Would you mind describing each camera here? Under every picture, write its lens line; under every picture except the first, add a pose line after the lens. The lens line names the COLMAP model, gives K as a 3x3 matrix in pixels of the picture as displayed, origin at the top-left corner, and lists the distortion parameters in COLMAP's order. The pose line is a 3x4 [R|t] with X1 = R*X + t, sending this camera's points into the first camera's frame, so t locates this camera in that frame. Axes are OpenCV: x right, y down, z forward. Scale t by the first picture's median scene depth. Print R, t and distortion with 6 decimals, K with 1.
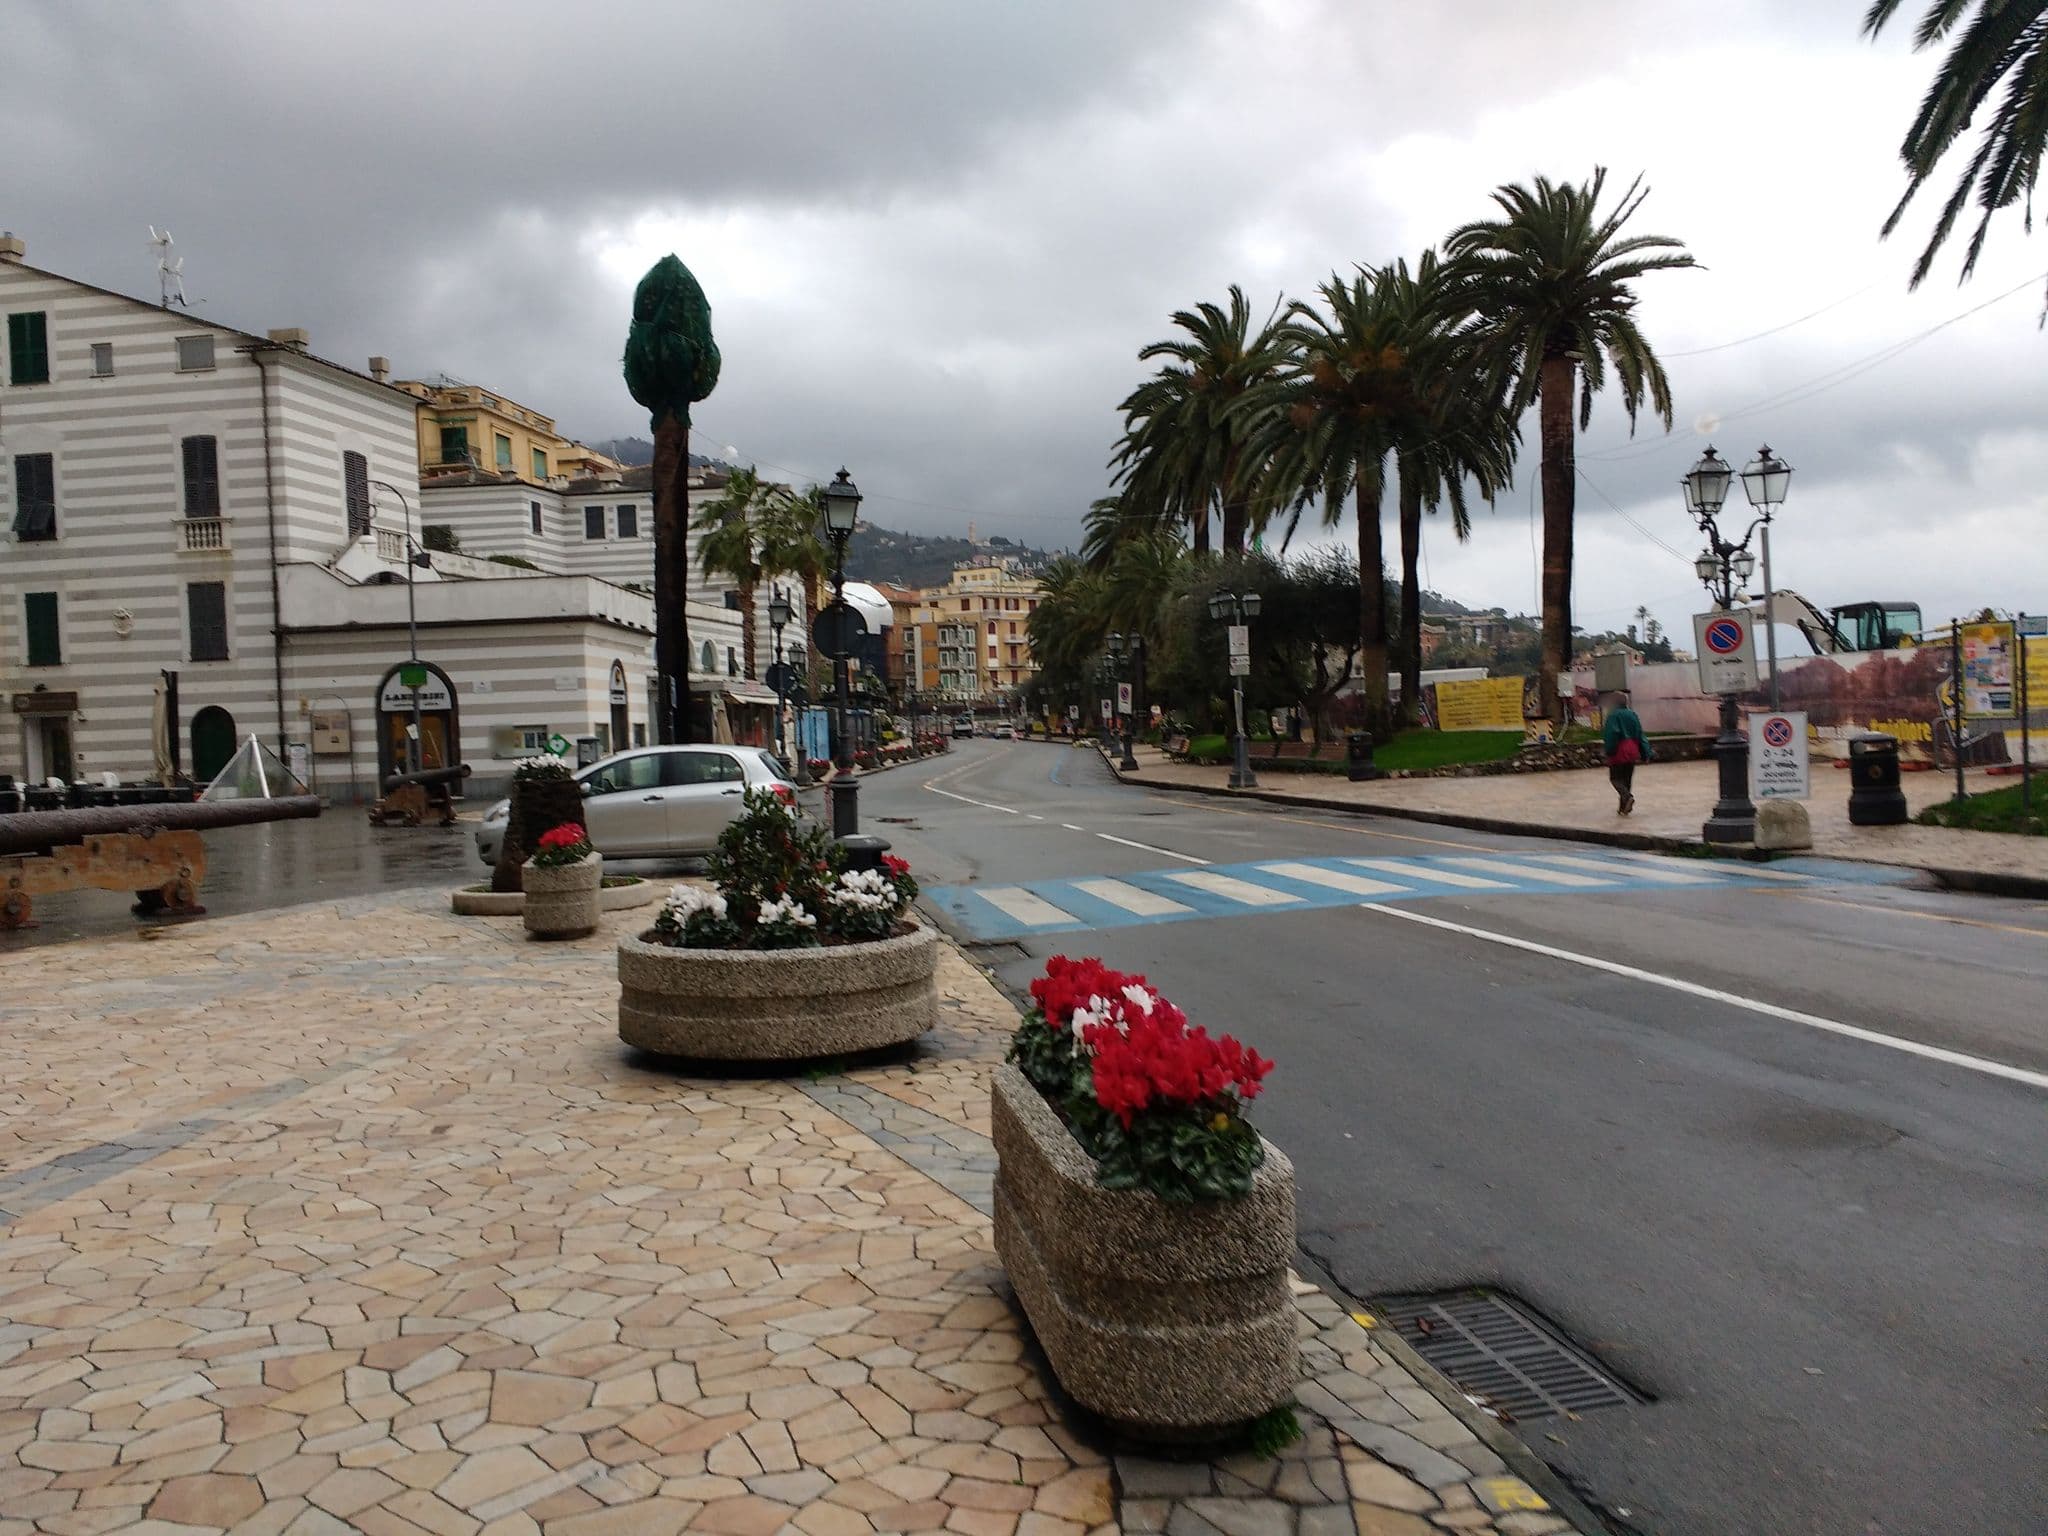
lens RADIAL K [[1668.4, 0, 980.6], [0, 1668.4, 807.8], [0, 0, 1]] dist [-0.005047, -0.002526]
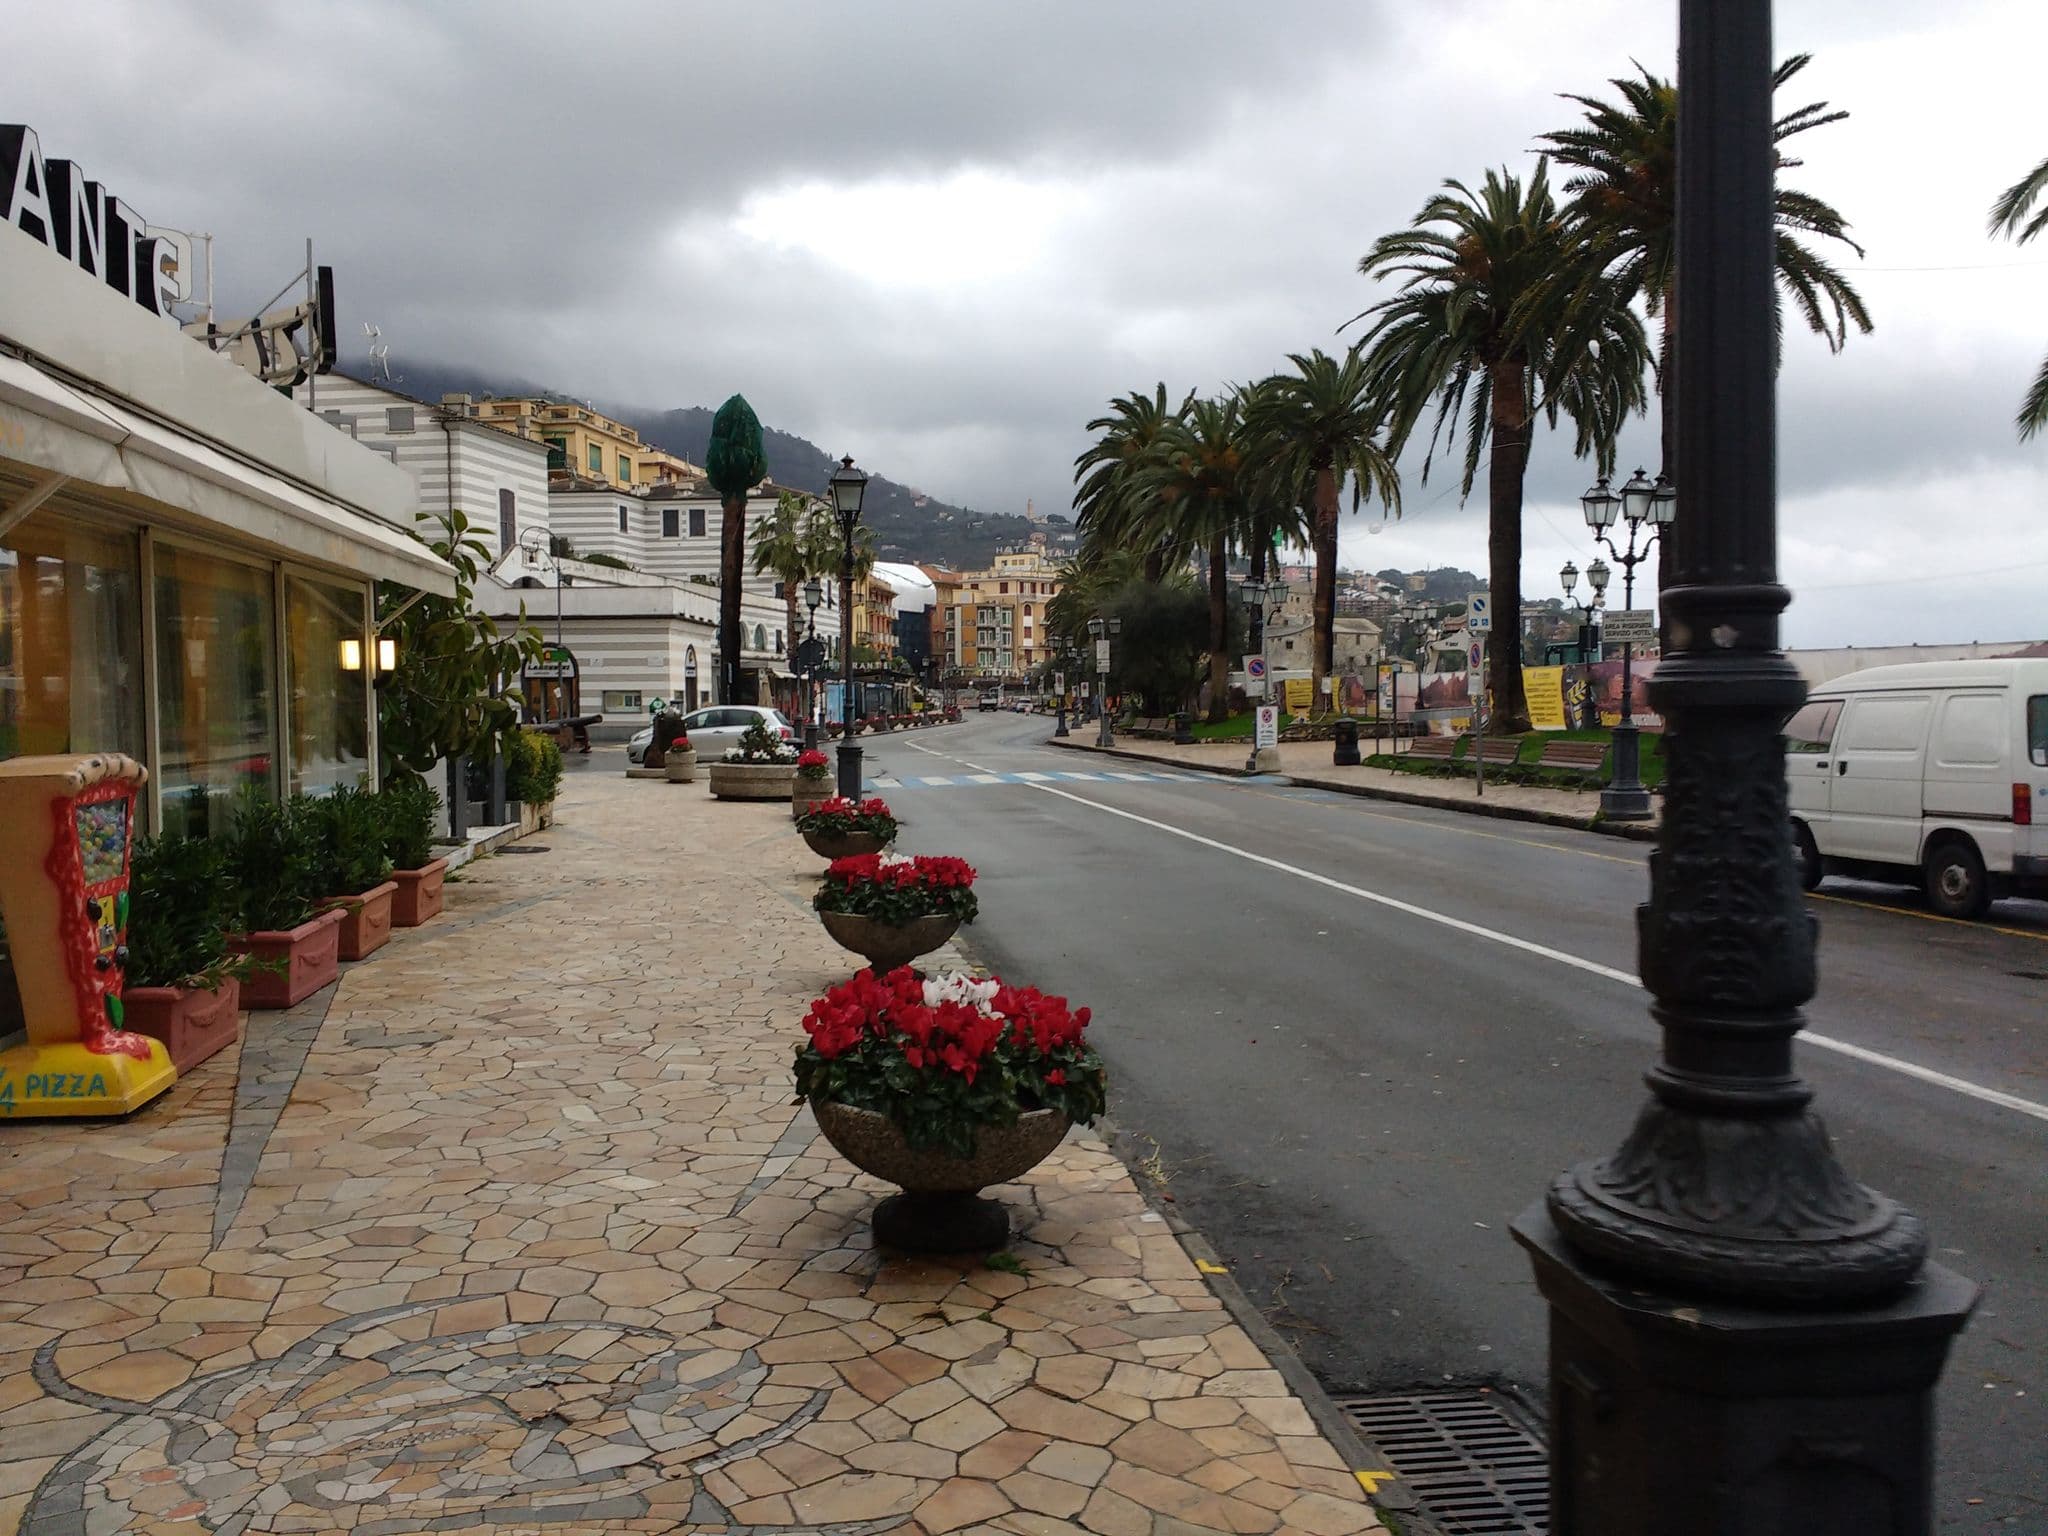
lens RADIAL K [[1678.3, 0, 1024.0], [0, 1678.3, 768.0], [0, 0, 1]] dist [0.000260, 0.002959]
pose [[0.999478, 0.031479, -0.007246, 0.044508], [-0.031541, 0.999466, -0.008563, 0.010392], [0.006973, 0.008787, 0.999937, -0.241016]]
